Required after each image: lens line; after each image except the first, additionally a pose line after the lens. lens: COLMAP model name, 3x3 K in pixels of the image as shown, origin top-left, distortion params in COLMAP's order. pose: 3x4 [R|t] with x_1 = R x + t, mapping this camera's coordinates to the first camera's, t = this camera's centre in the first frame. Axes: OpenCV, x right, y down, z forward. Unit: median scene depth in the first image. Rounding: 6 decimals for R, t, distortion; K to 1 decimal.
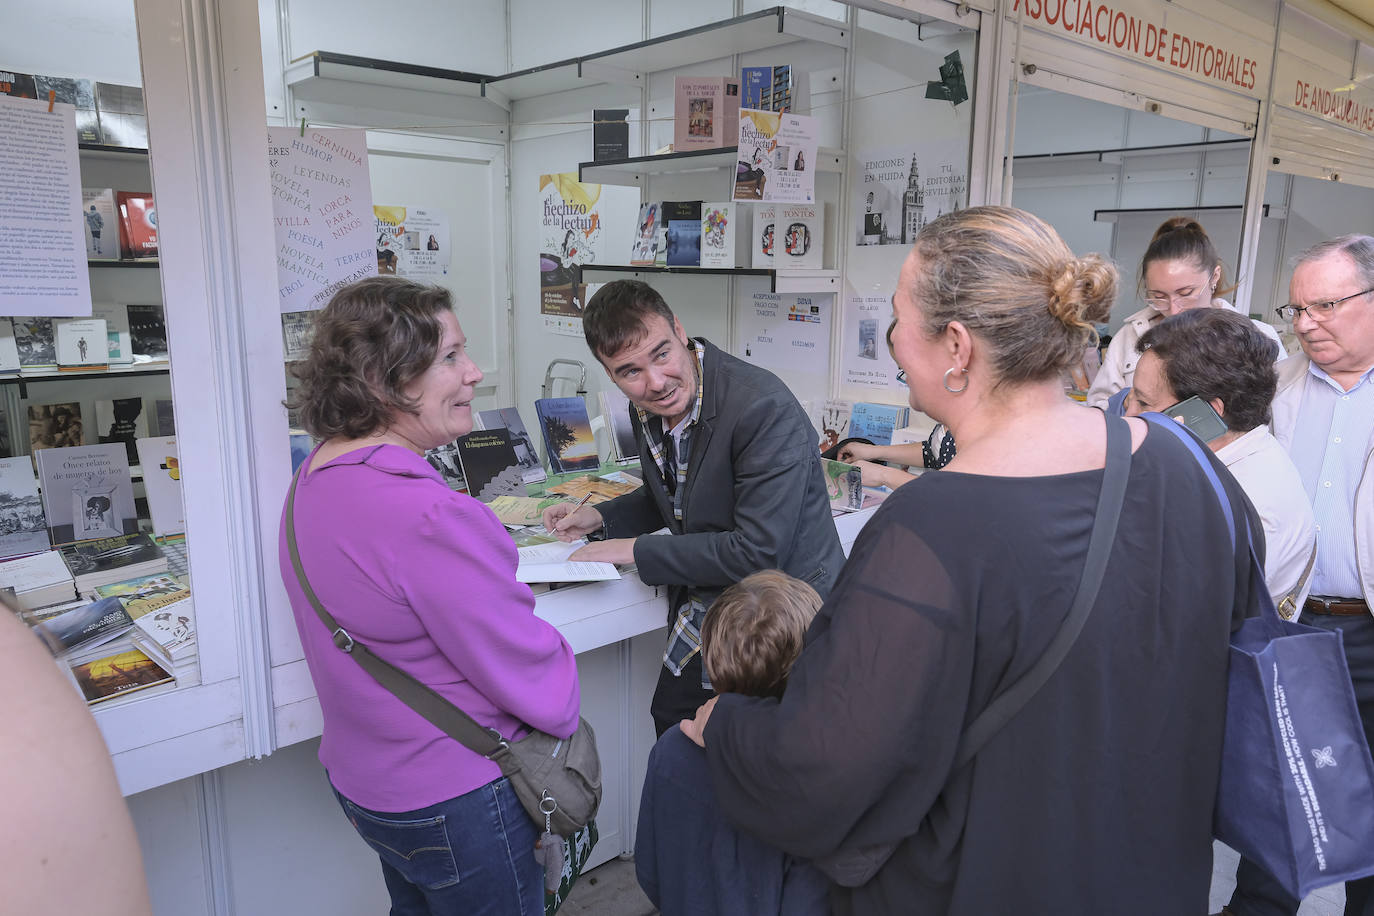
lens RADIAL K [[964.6, 0, 685.6], [0, 964.6, 456.7], [0, 0, 1]] dist [0.006330, 0.000740]
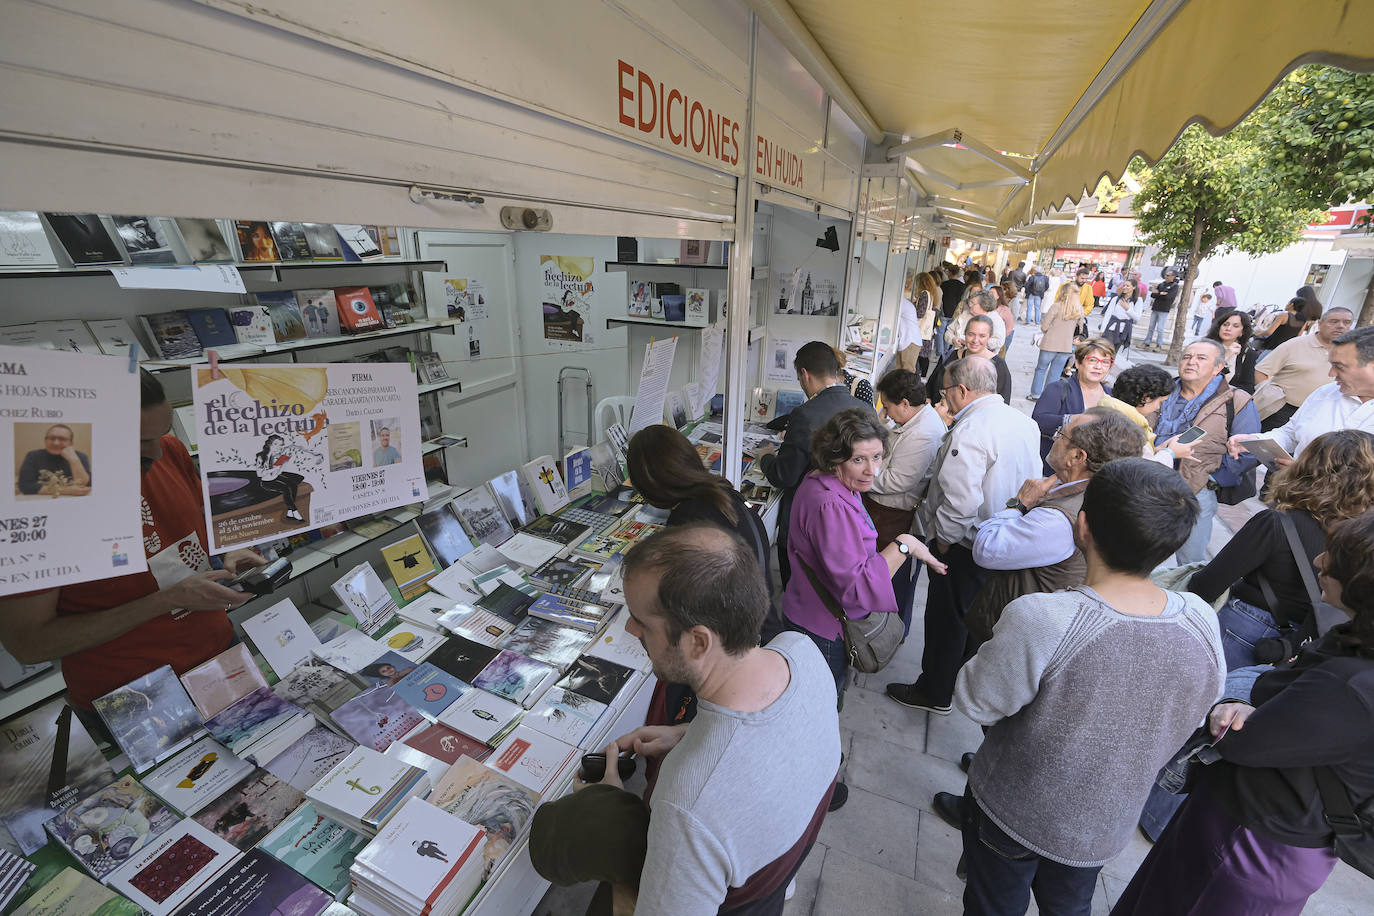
lens RADIAL K [[585.6, 0, 688.2], [0, 585.6, 458.8], [0, 0, 1]] dist [-0.004938, -0.000896]
pose [[0.907331, -0.139120, 0.396733, -0.451221], [0.074858, 0.982044, 0.173167, -0.125278], [-0.413700, -0.127421, 0.901452, -0.069799]]
